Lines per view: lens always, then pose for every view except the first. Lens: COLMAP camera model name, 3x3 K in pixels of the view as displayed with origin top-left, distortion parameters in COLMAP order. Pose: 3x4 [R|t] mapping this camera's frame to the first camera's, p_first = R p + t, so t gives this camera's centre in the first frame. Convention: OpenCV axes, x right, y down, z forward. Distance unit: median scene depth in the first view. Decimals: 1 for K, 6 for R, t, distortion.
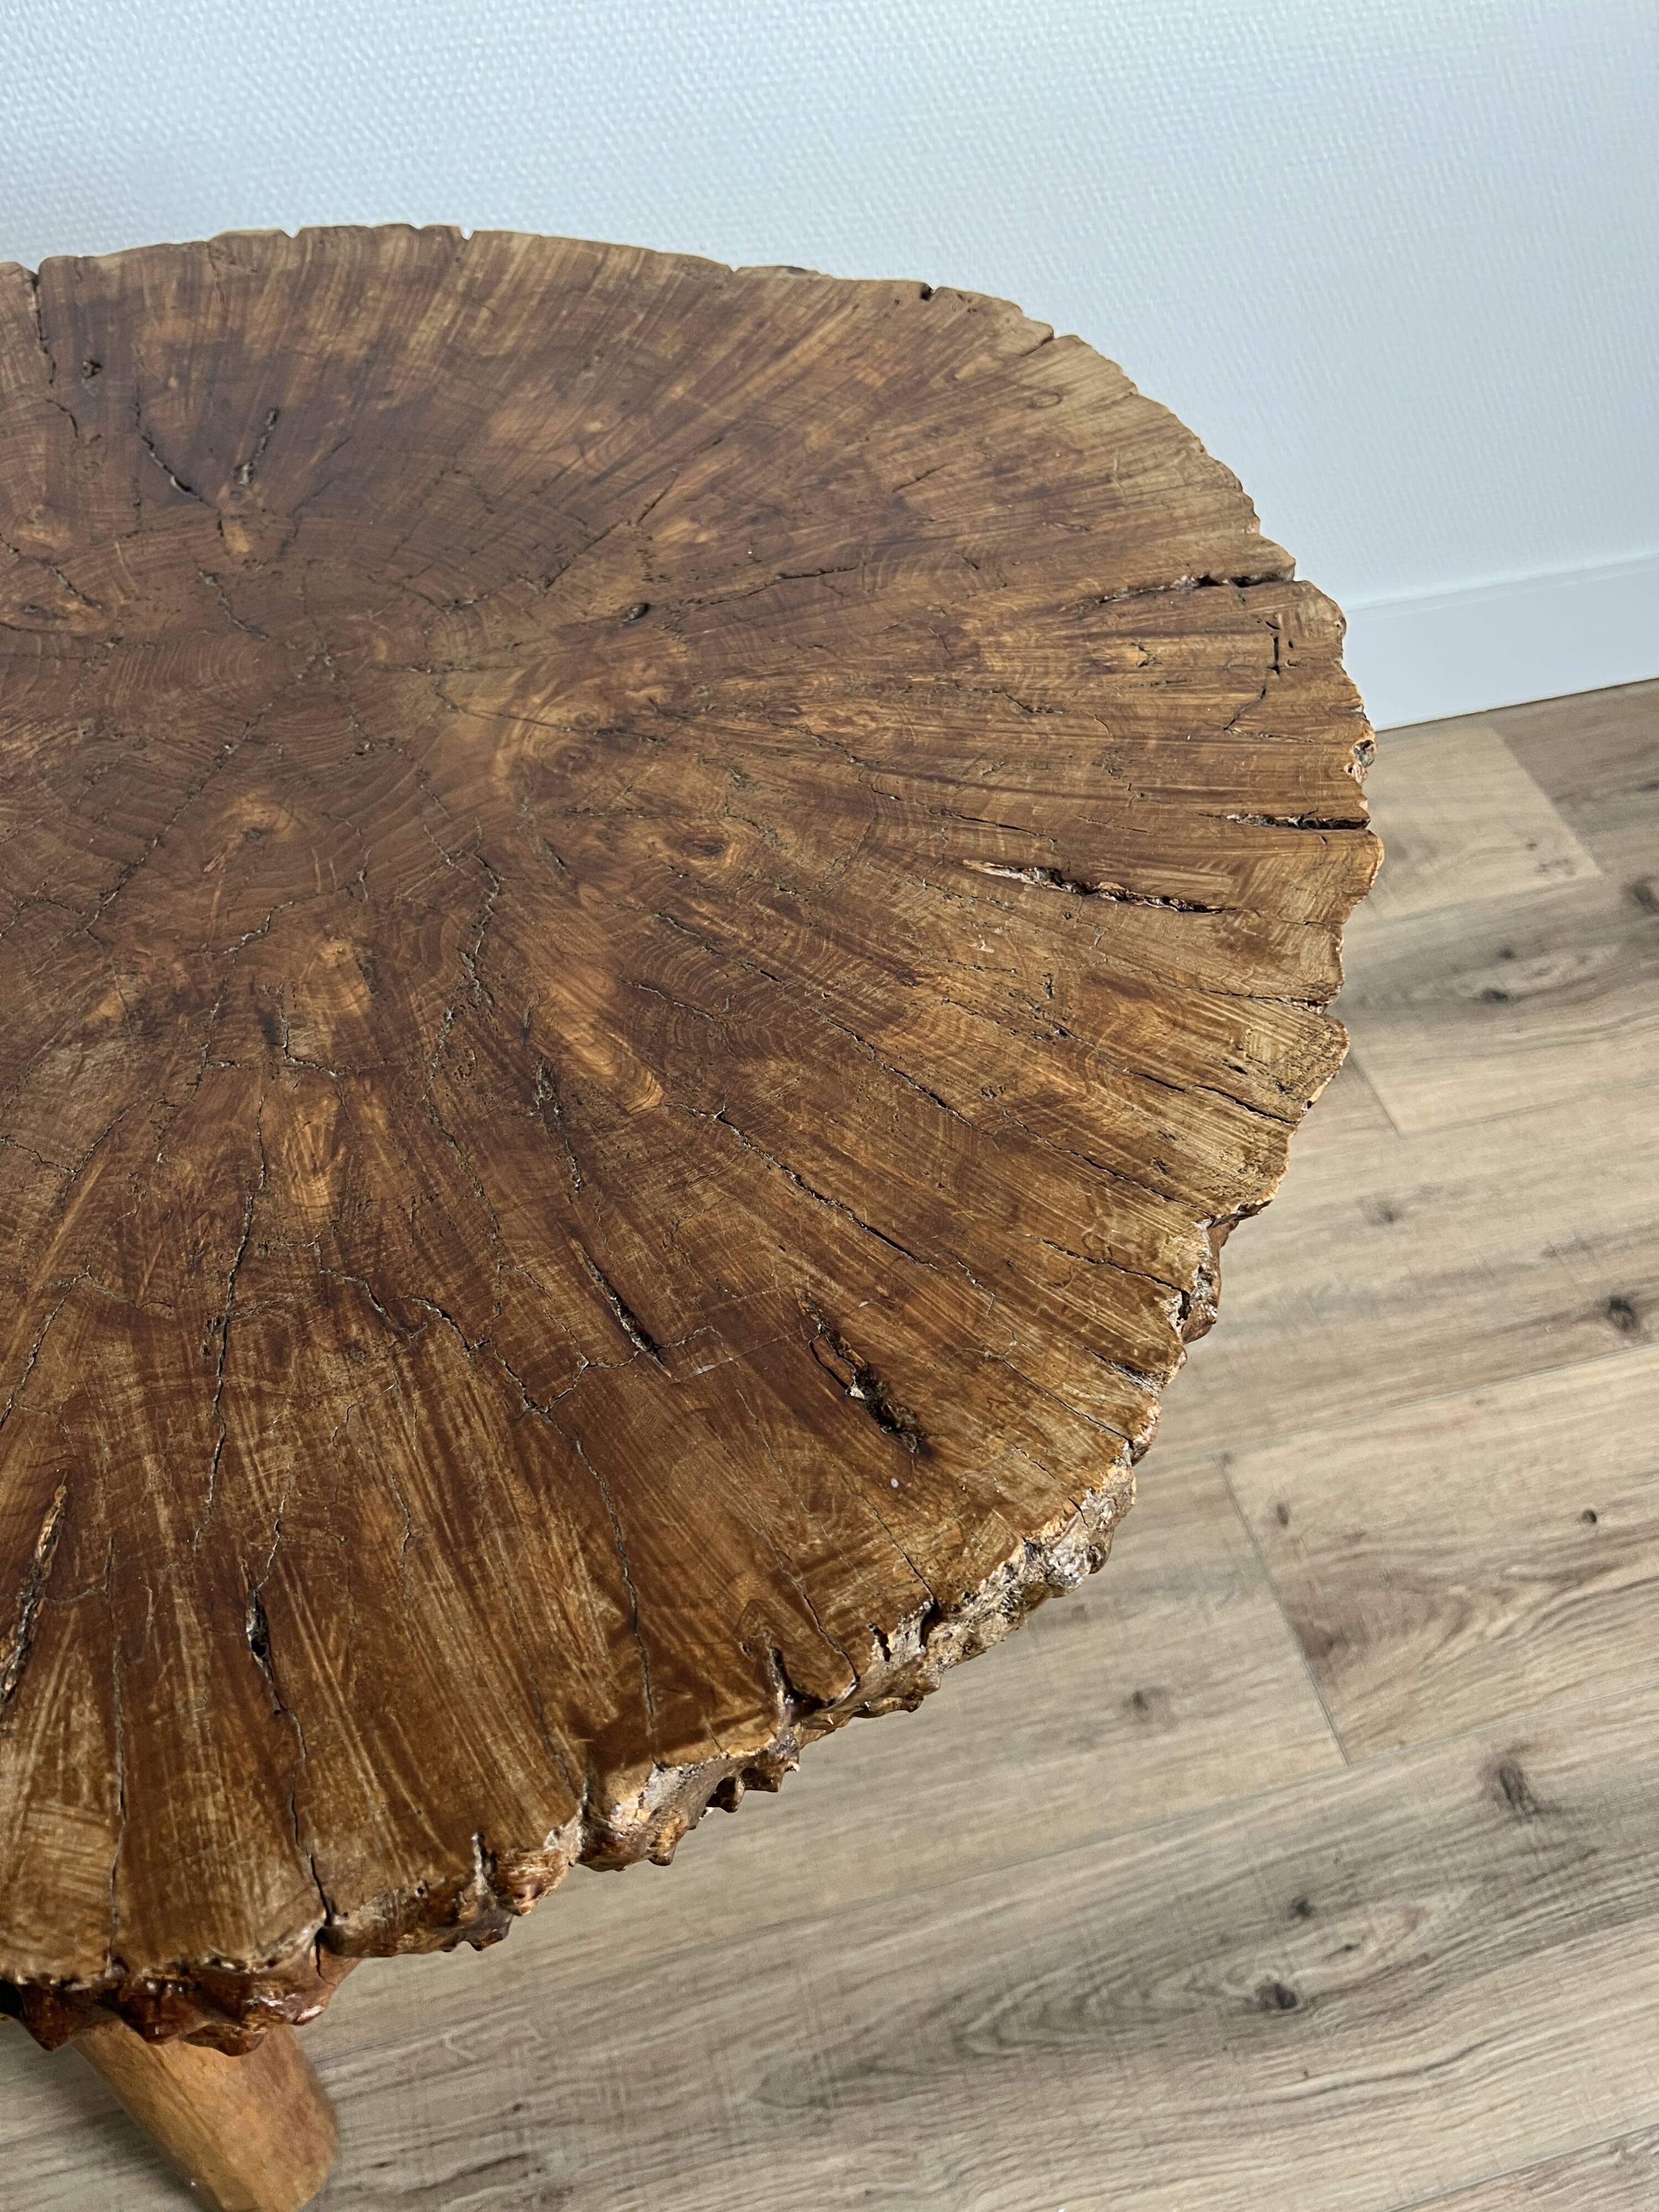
lens RADIAL K [[1676.4, 0, 830.9], [0, 1676.4, 1137.2], [0, 0, 1]] dist [0.028411, -0.039087]
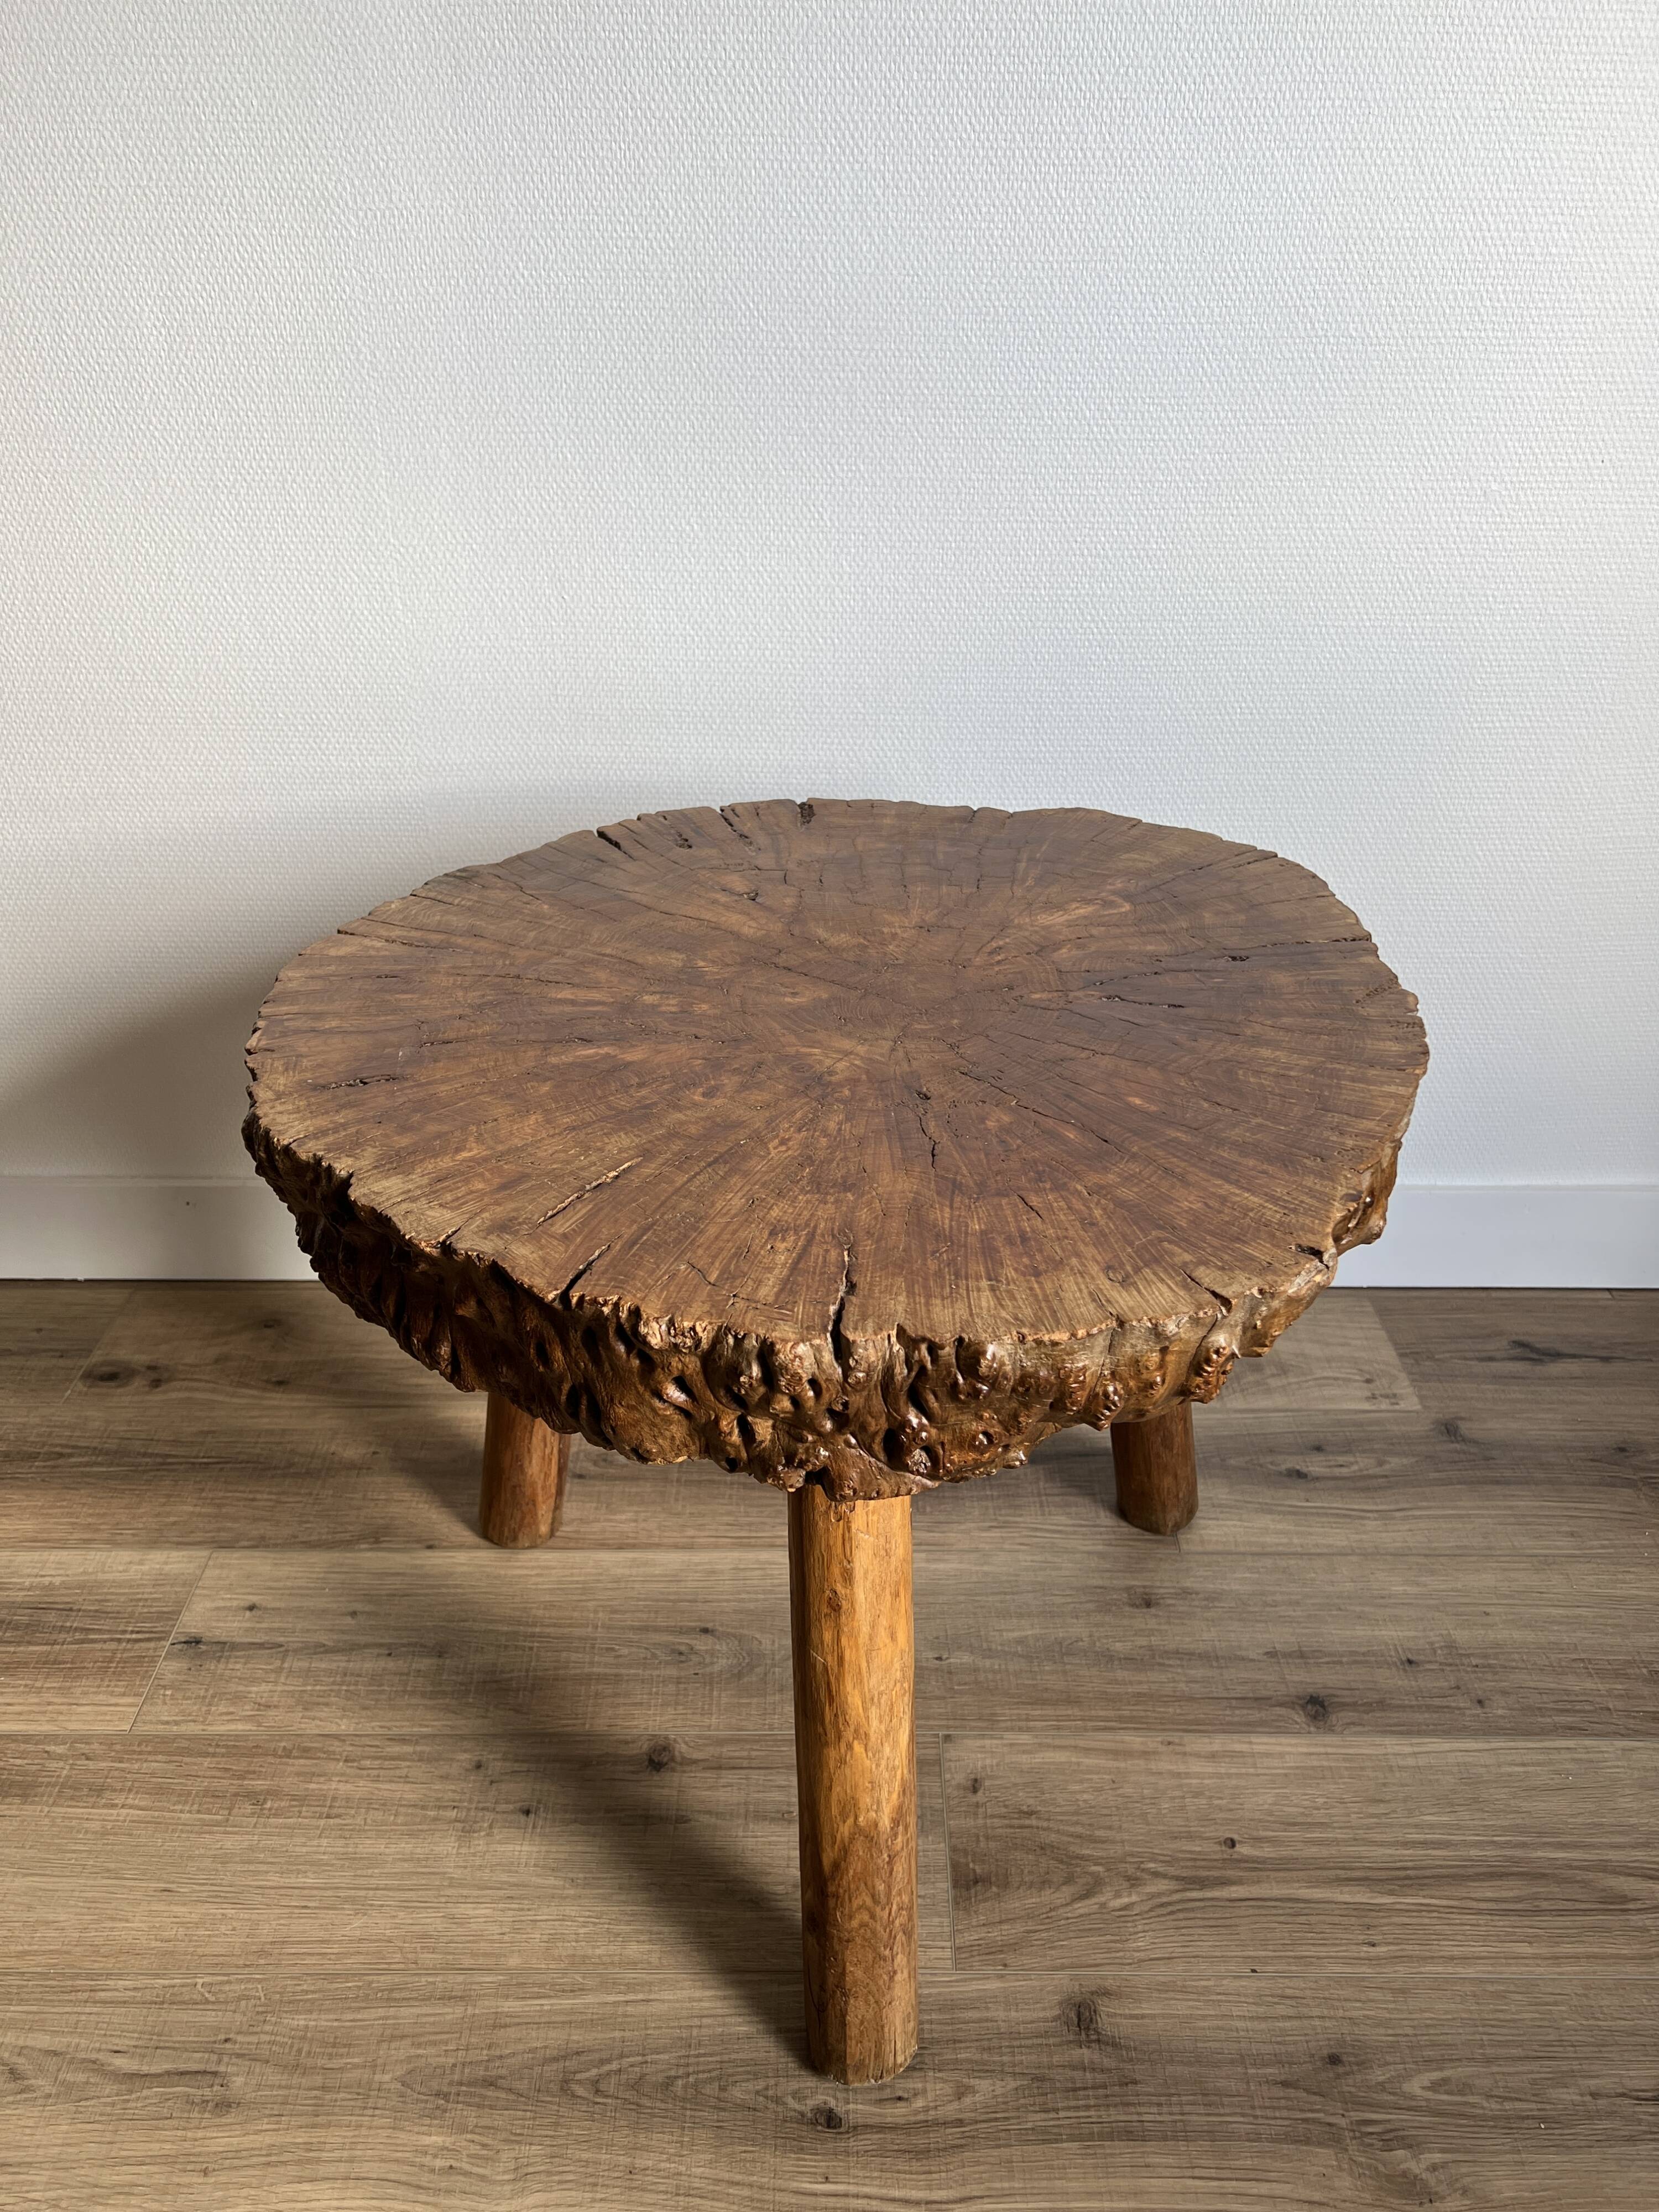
lens RADIAL K [[1676.4, 0, 835.2], [0, 1676.4, 1107.8], [0, 0, 1]] dist [0.028411, -0.039087]
pose [[0.967392, 0.130773, -0.216914, 0.514348], [-0.209799, 0.893533, -0.396967, 0.404233], [0.141907, 0.429531, 0.891832, -0.443381]]
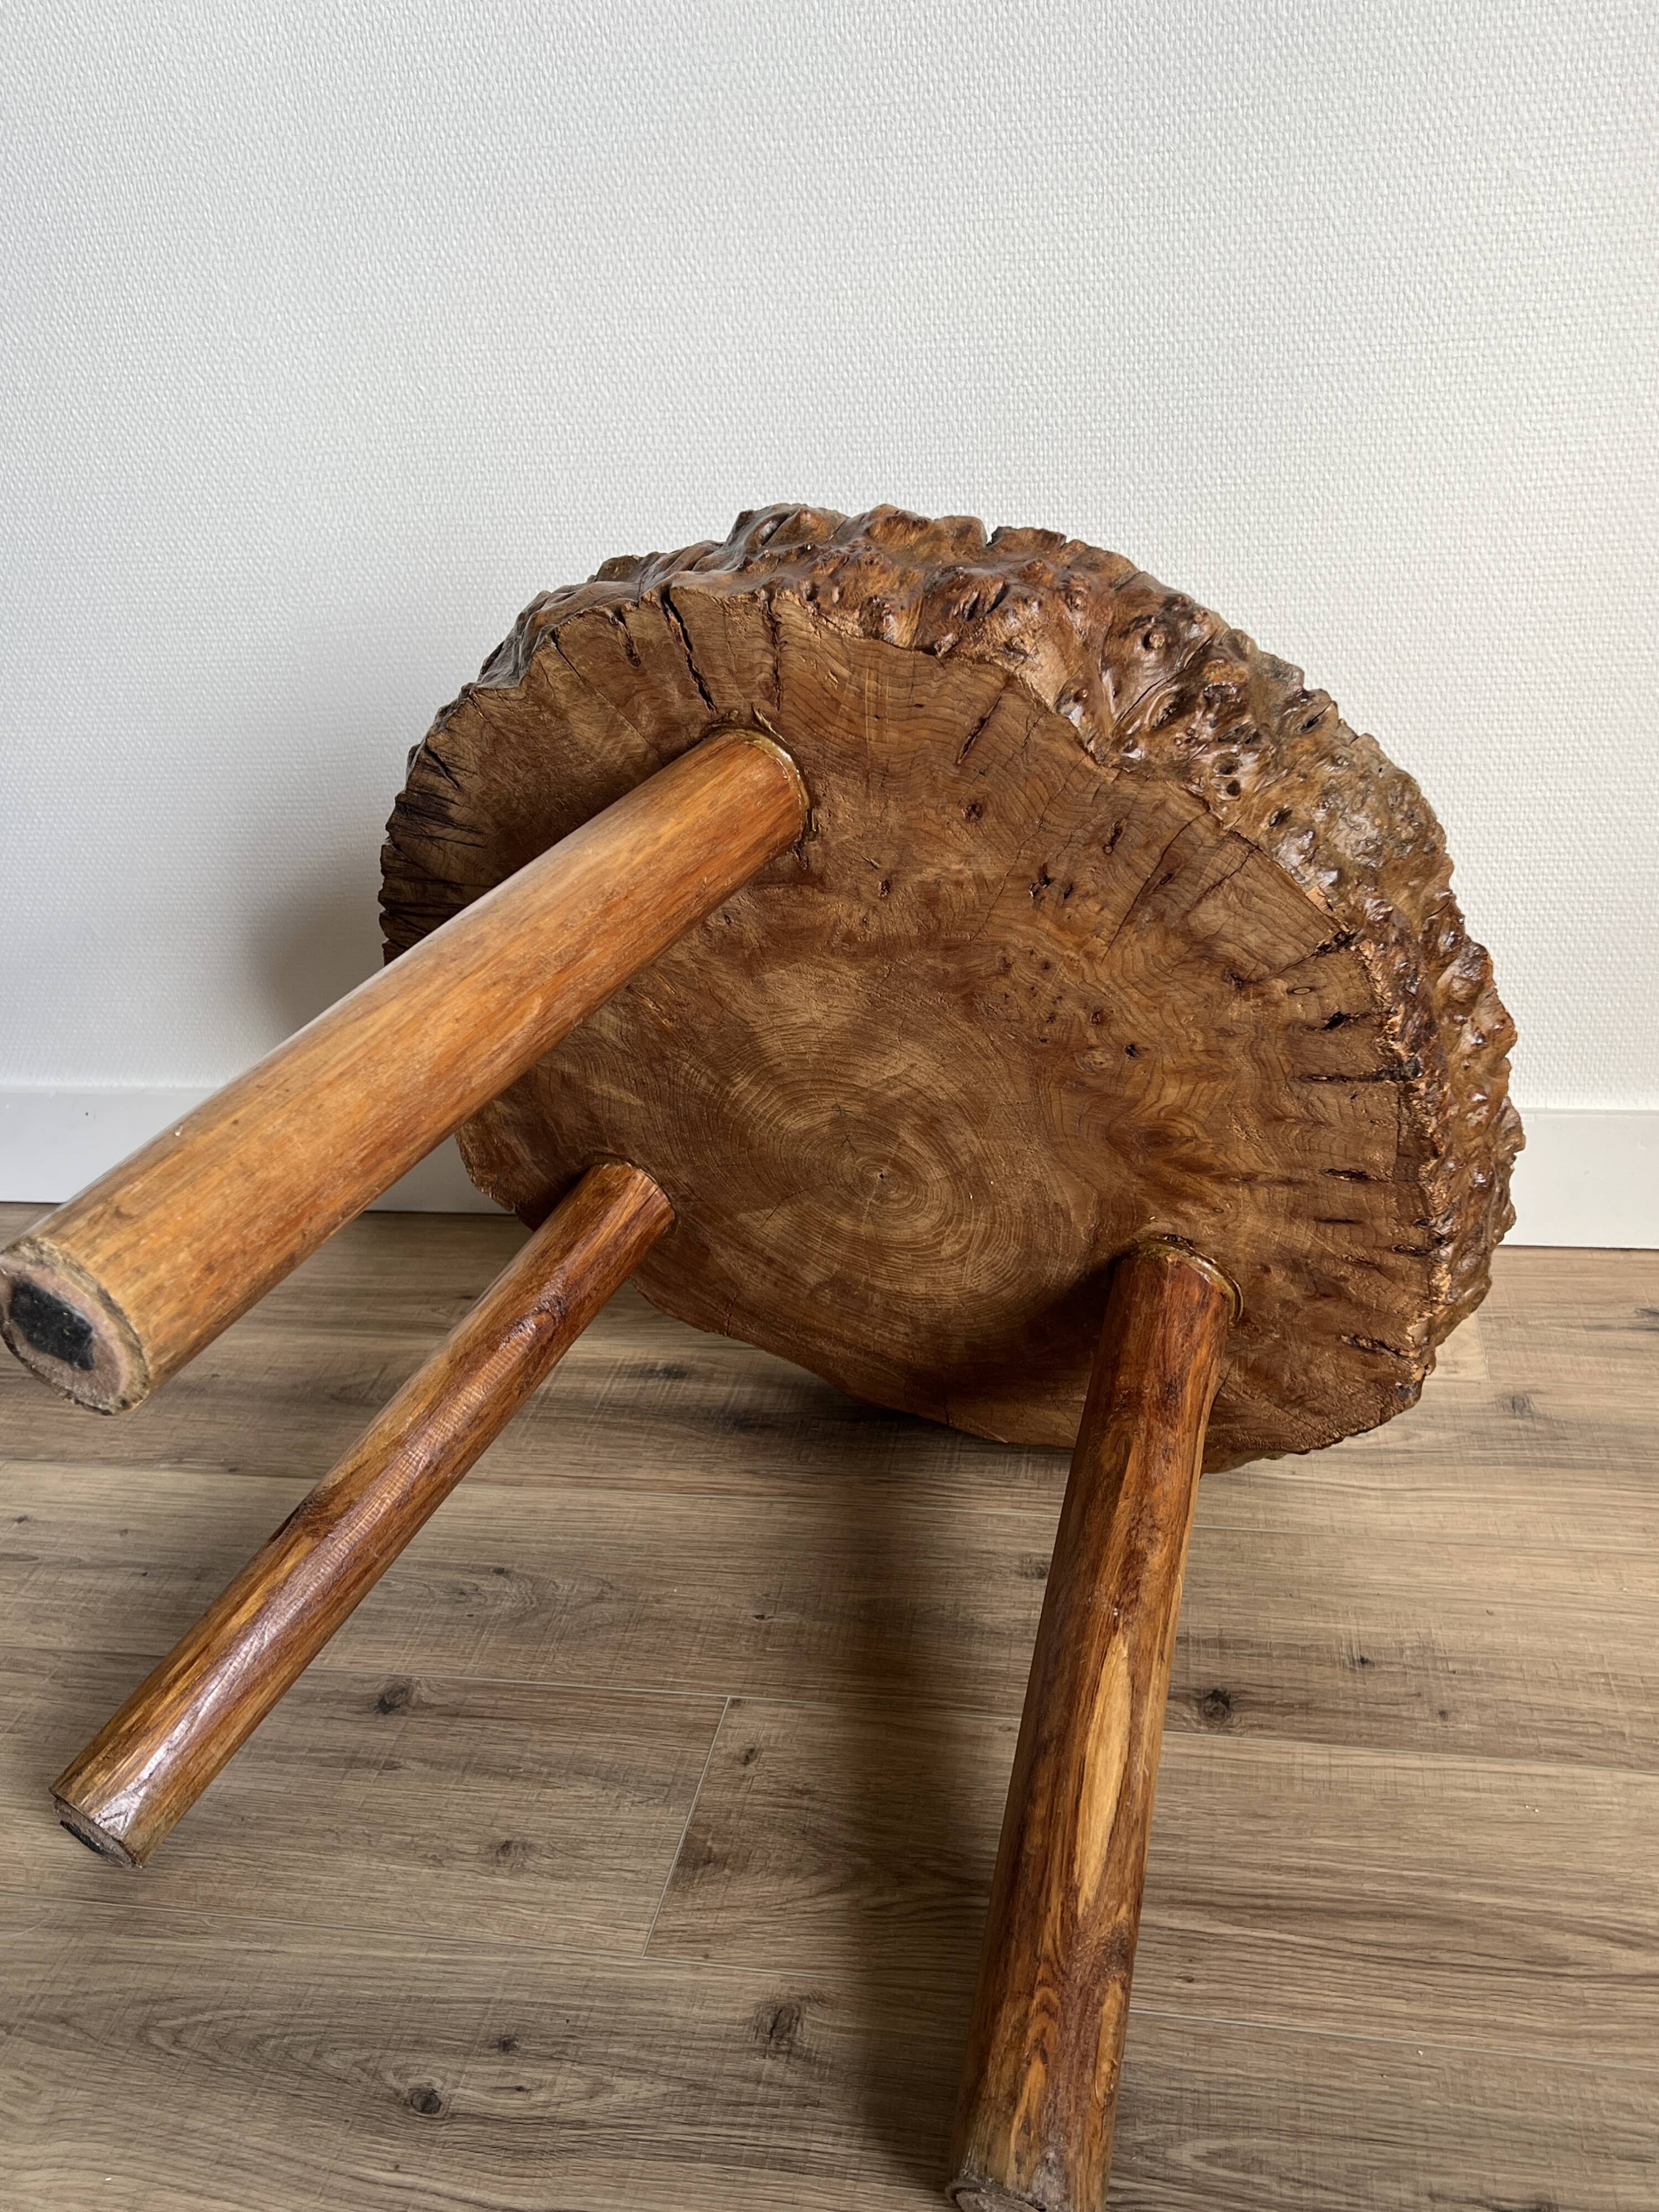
lens RADIAL K [[1933.8, 0, 832.8], [0, 1933.8, 1110.0], [0, 0, 1]] dist [0.019802, -0.018926]
pose [[0.901675, 0.127792, -0.413099, 1.012609], [-0.304270, 0.866309, -0.396141, 0.458558], [0.307248, 0.482884, 0.820013, -0.127378]]
